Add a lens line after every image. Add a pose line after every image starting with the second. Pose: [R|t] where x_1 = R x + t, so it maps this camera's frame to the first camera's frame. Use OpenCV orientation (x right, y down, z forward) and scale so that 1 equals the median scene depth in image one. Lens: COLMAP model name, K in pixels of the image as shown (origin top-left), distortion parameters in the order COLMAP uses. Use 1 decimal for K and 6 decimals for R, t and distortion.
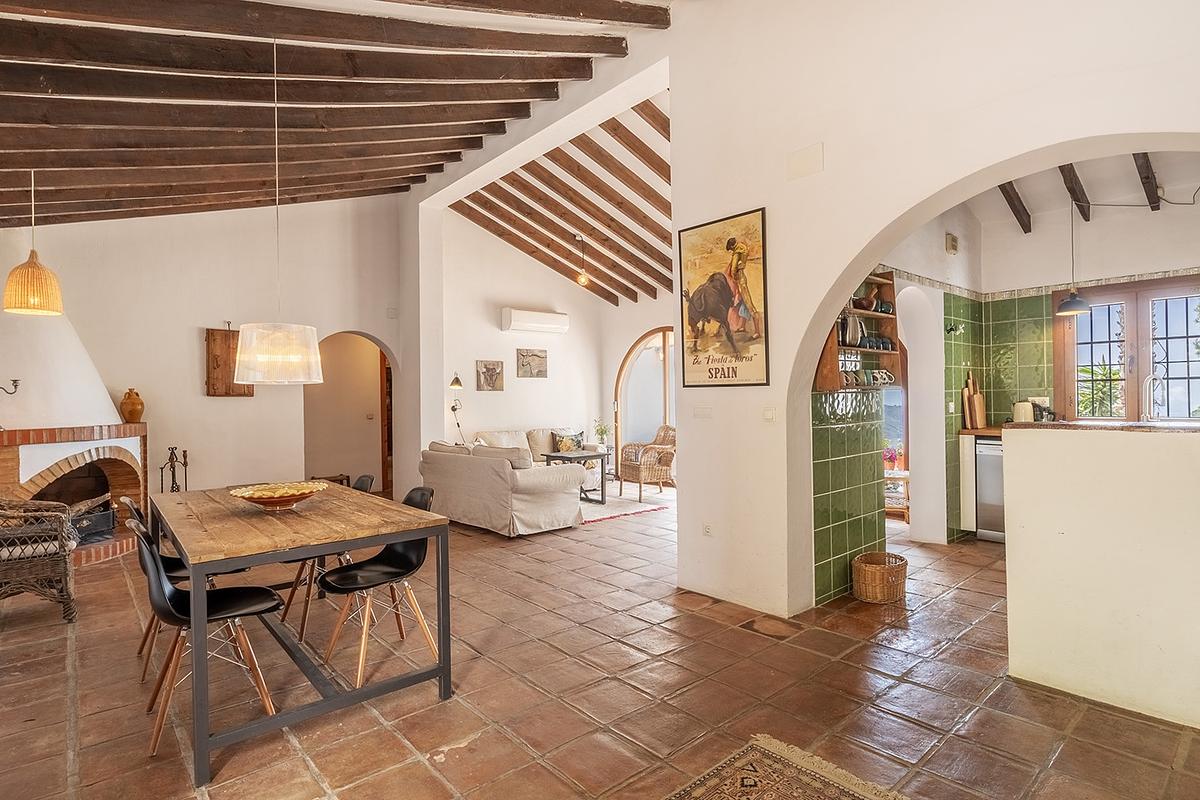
lens RADIAL K [[603.5, 0, 600.0], [0, 603.5, 400.0], [0, 0, 1]] dist [-0.001160, -0.000331]
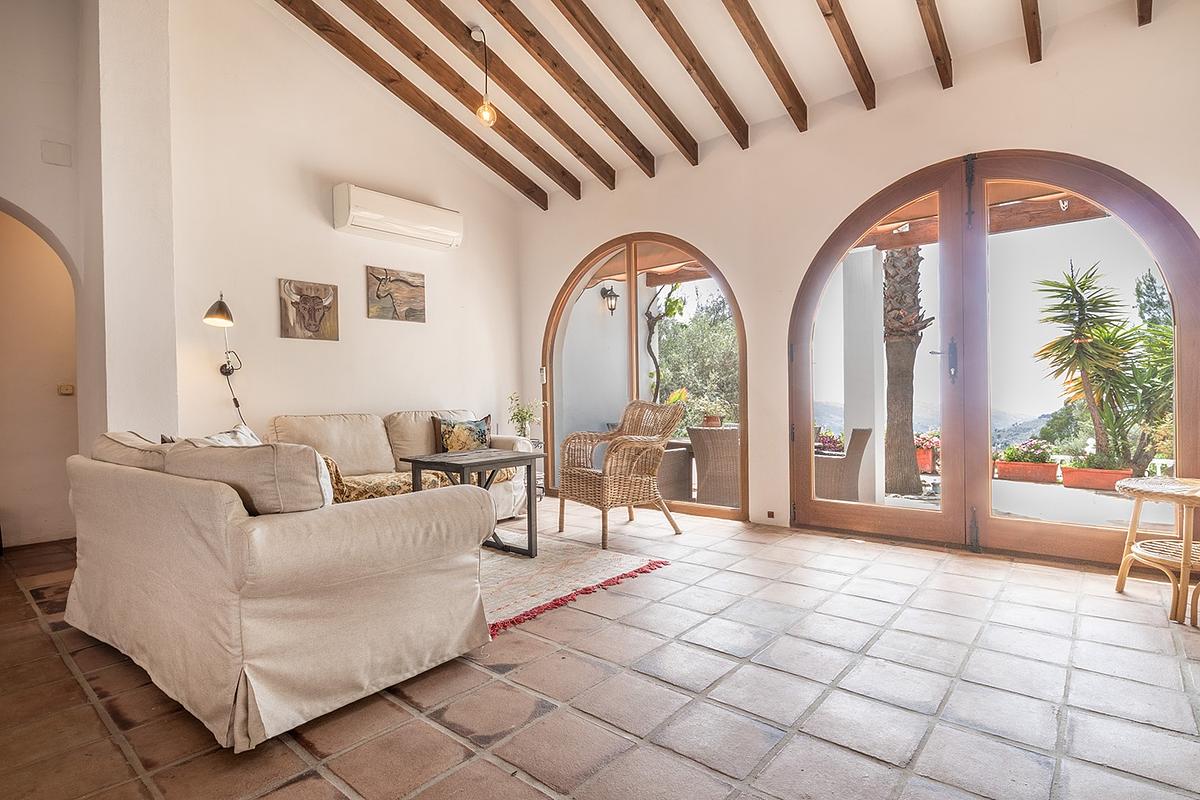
lens RADIAL K [[603.5, 0, 600.0], [0, 603.5, 400.0], [0, 0, 1]] dist [-0.001160, -0.000331]
pose [[0.988950, -0.008385, 0.148014, -0.009868], [0.007549, 0.999952, 0.006214, 0.036777], [-0.148059, -0.005028, 0.988966, 0.441315]]
